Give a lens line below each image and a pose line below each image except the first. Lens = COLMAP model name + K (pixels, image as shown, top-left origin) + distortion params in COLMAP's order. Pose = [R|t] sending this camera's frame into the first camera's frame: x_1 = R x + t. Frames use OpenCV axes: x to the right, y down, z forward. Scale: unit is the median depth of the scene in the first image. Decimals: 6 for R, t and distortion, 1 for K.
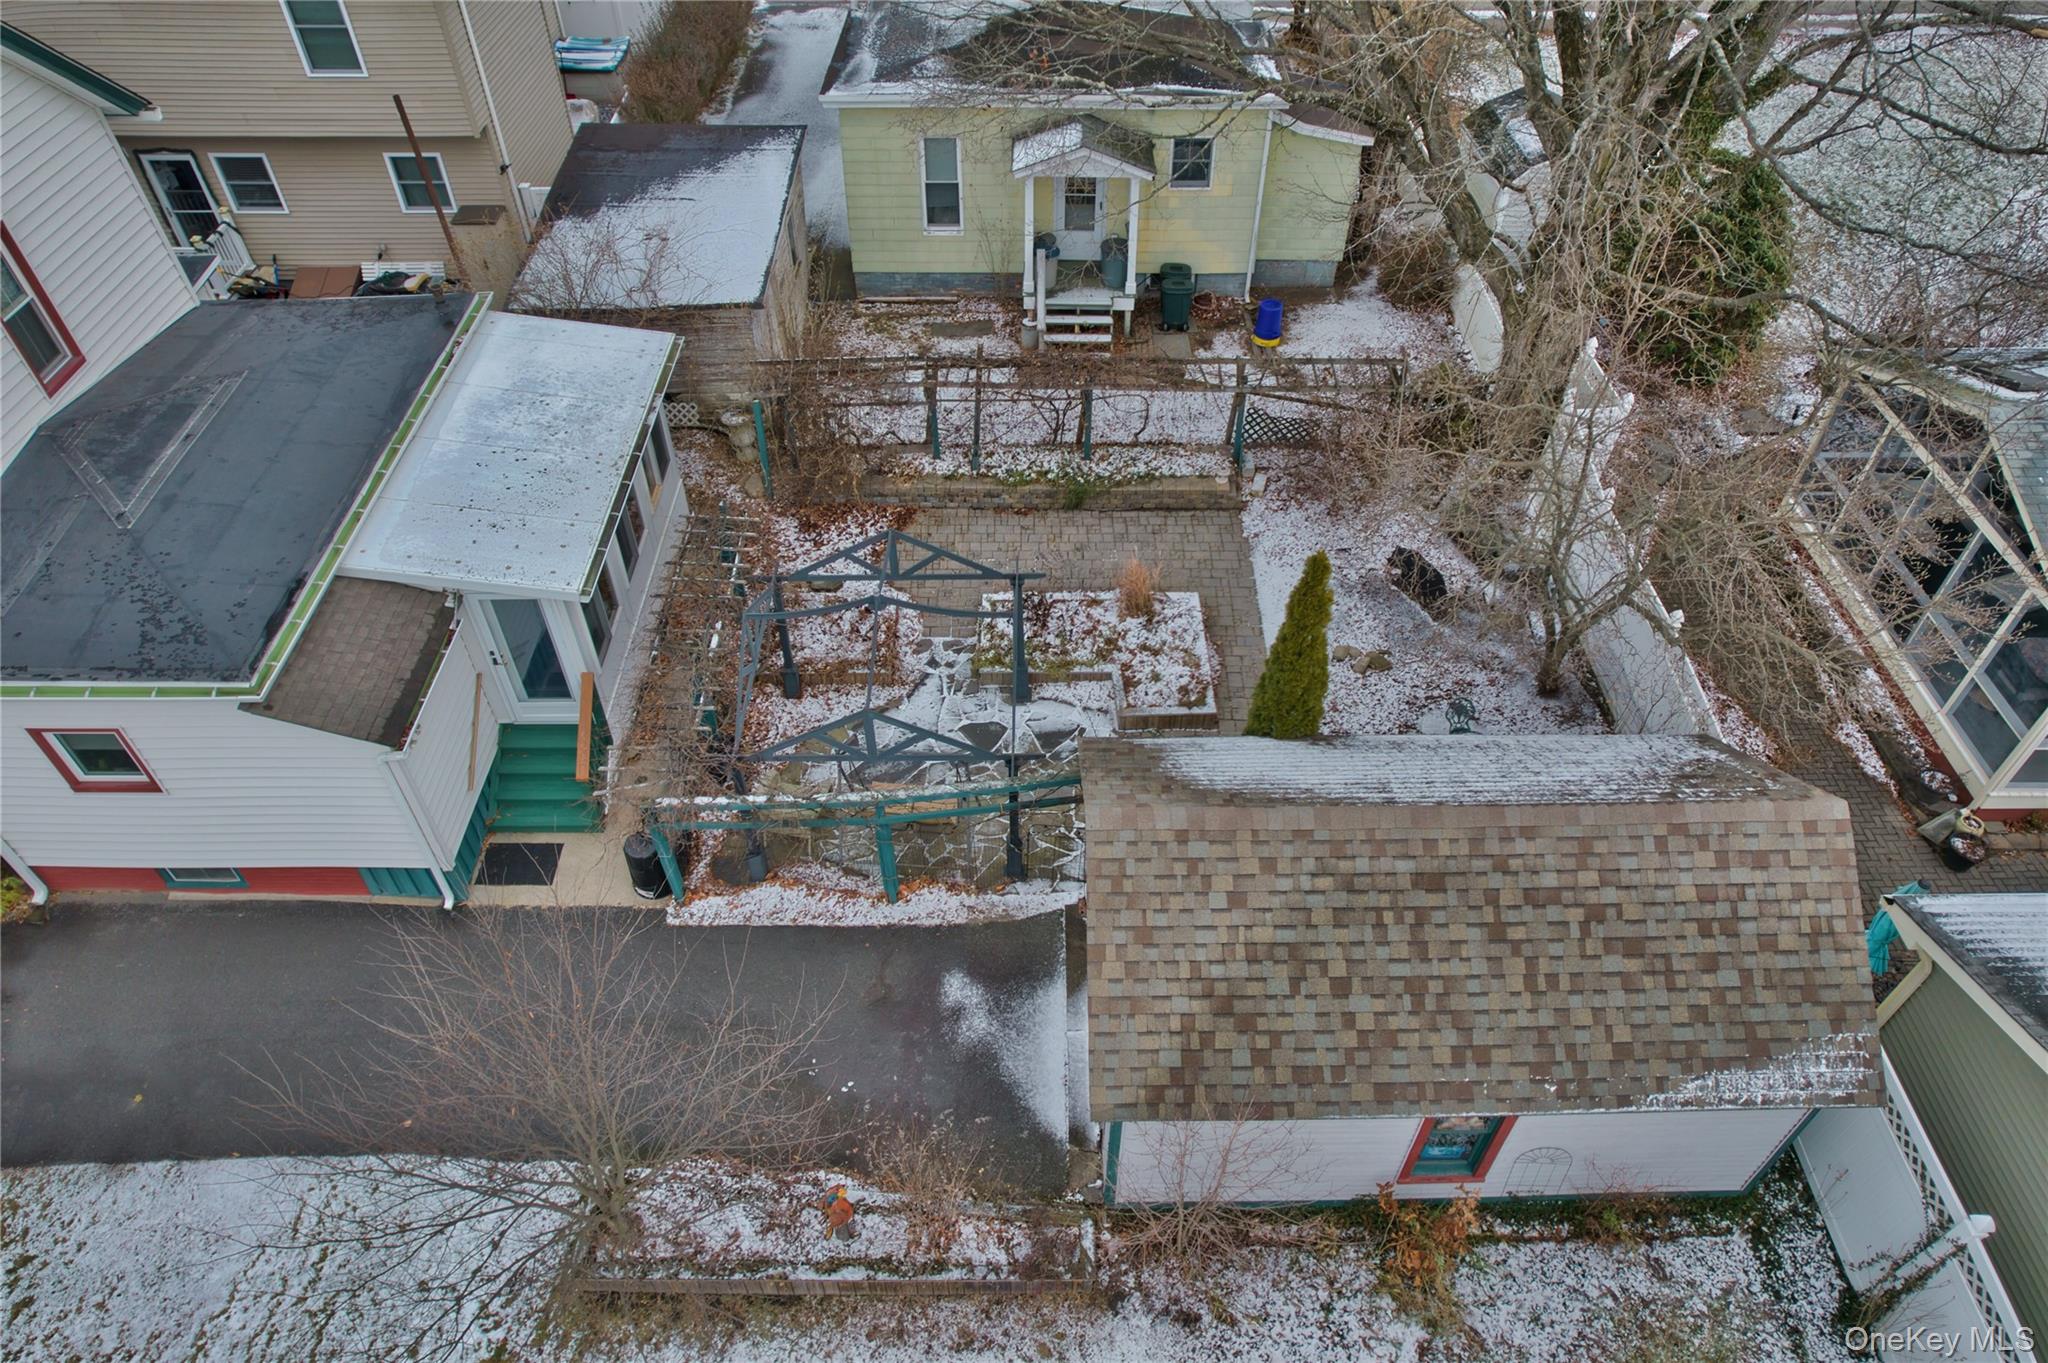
lens RADIAL K [[1311.2, 0, 1029.1], [0, 1311.2, 705.8], [0, 0, 1]] dist [-0.077852, 0.068016]
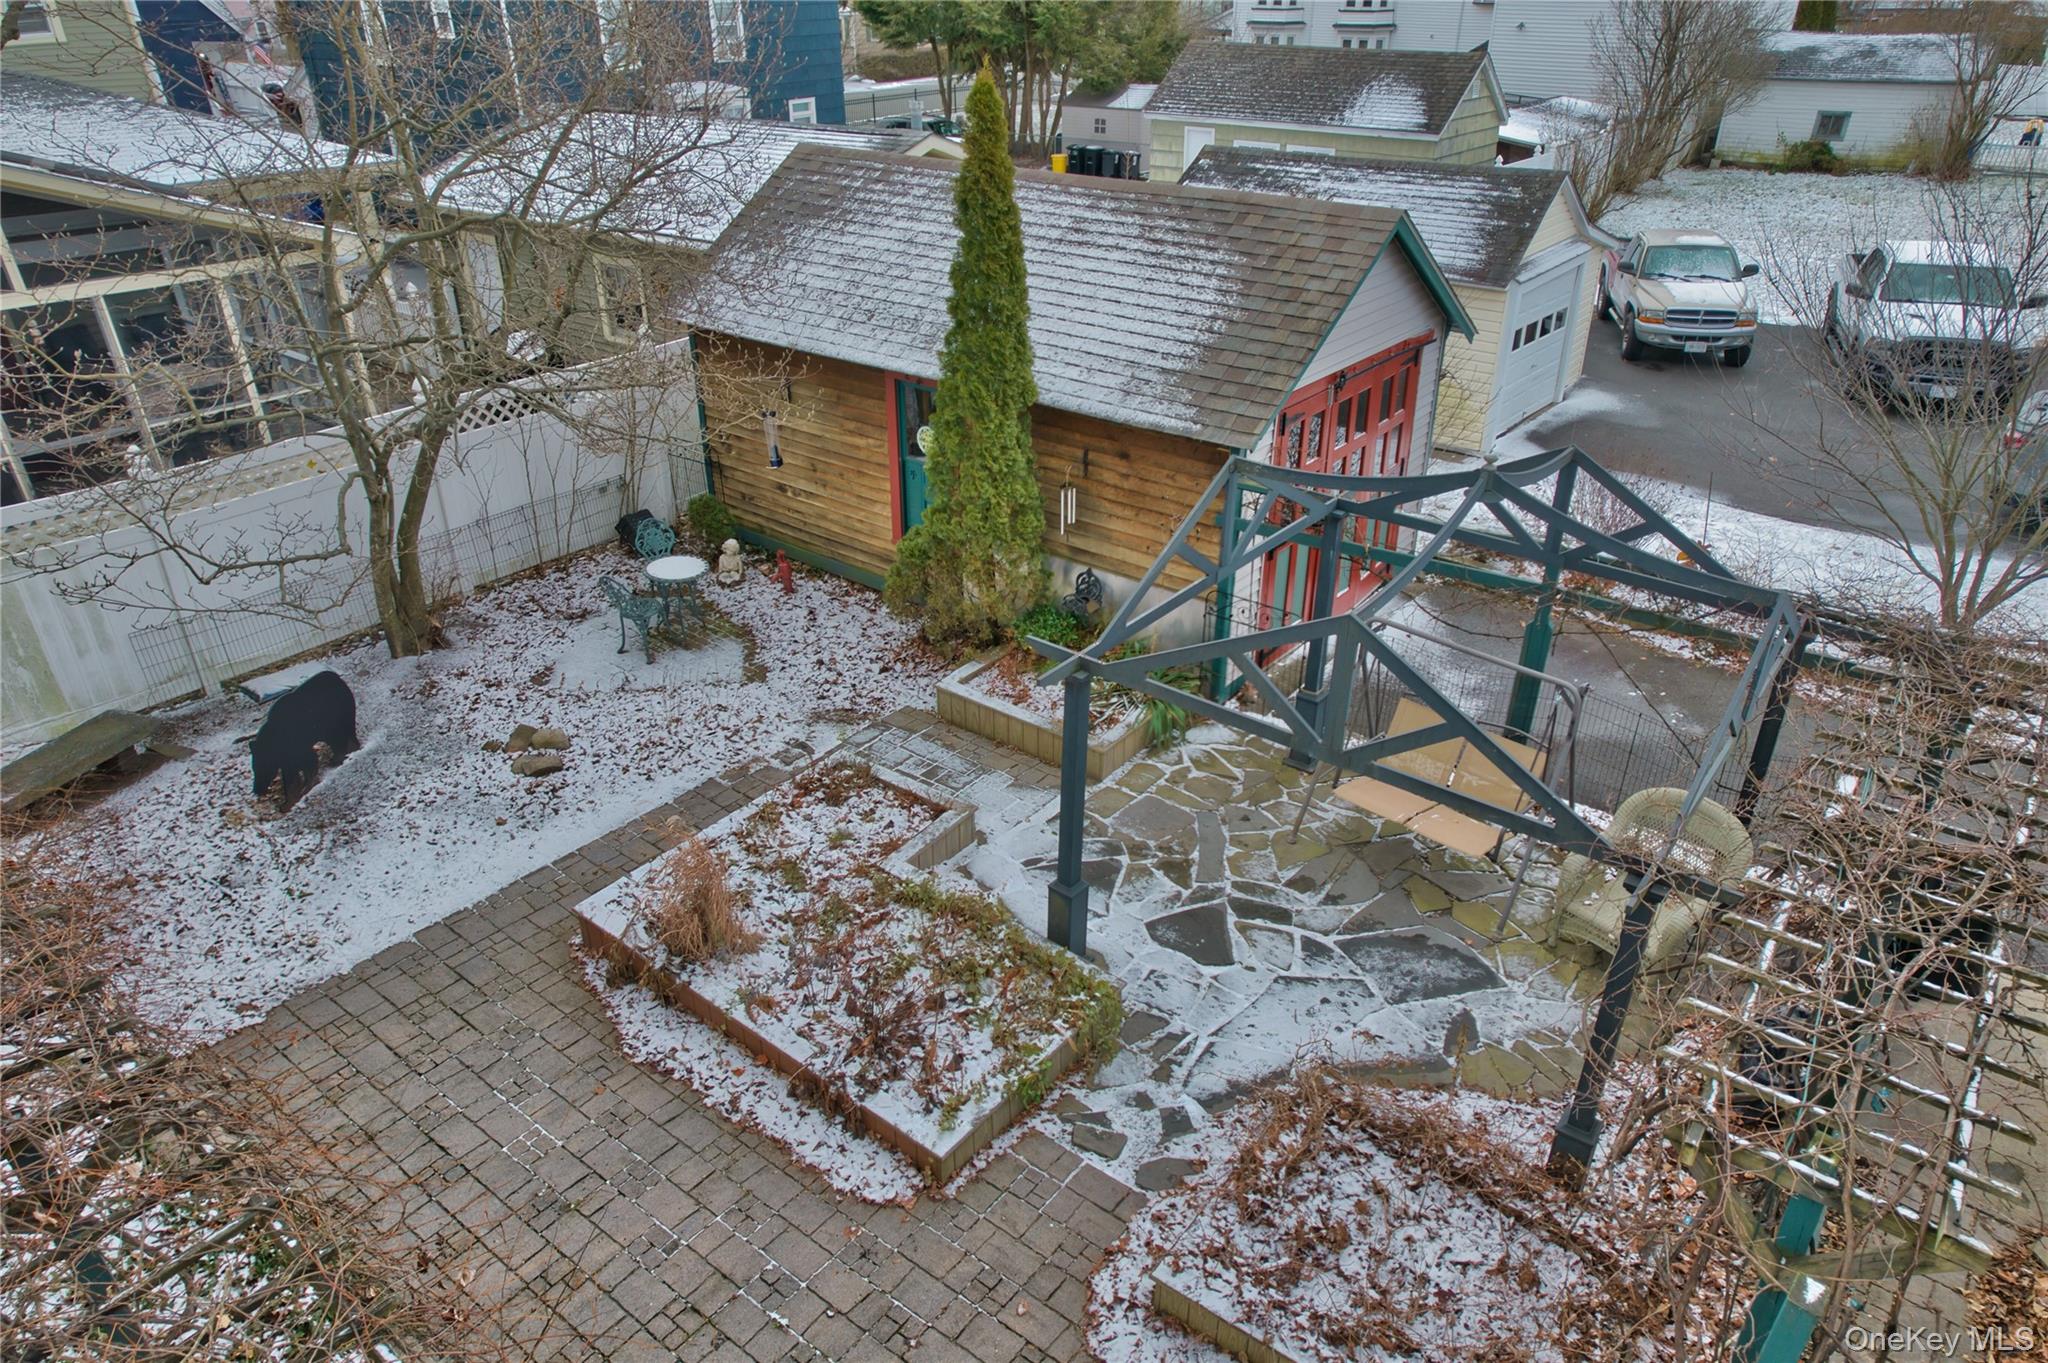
lens RADIAL K [[1311.2, 0, 1029.1], [0, 1311.2, 705.8], [0, 0, 1]] dist [-0.077852, 0.068016]
pose [[-0.788098, -0.299593, 0.537723, -0.211779], [0.445051, 0.326160, 0.833996, -0.418731], [-0.425243, 0.896584, -0.123712, 0.966940]]
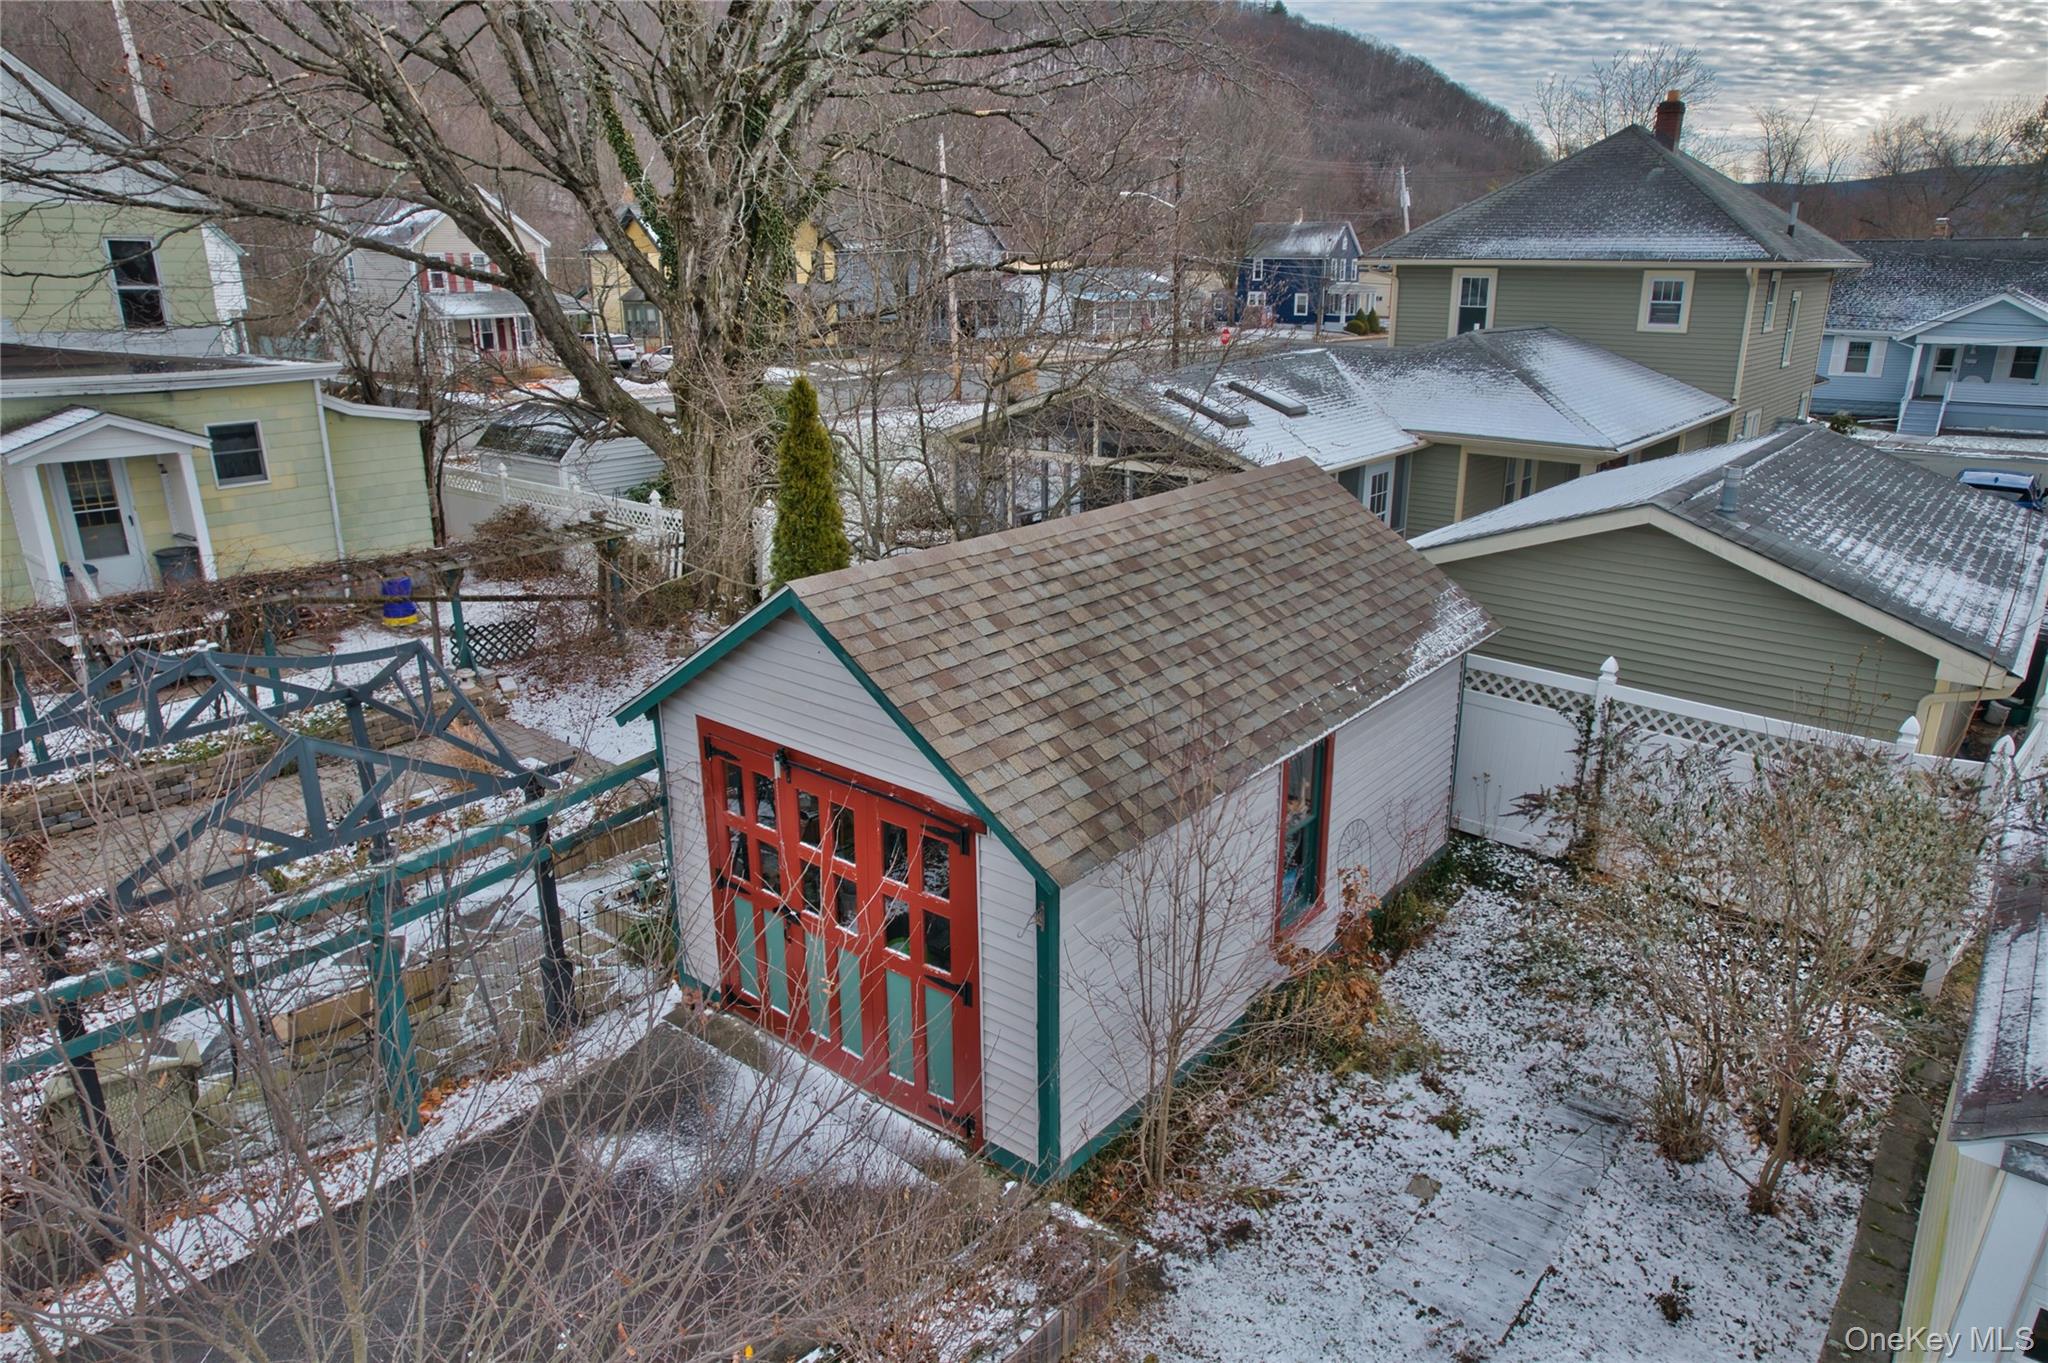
lens RADIAL K [[1311.2, 0, 1029.1], [0, 1311.2, 705.8], [0, 0, 1]] dist [-0.077852, 0.068016]
pose [[0.638805, -0.246347, 0.728863, -0.255214], [0.550623, 0.808043, -0.209479, 0.226823], [-0.537348, 0.535145, 0.651826, 0.319428]]
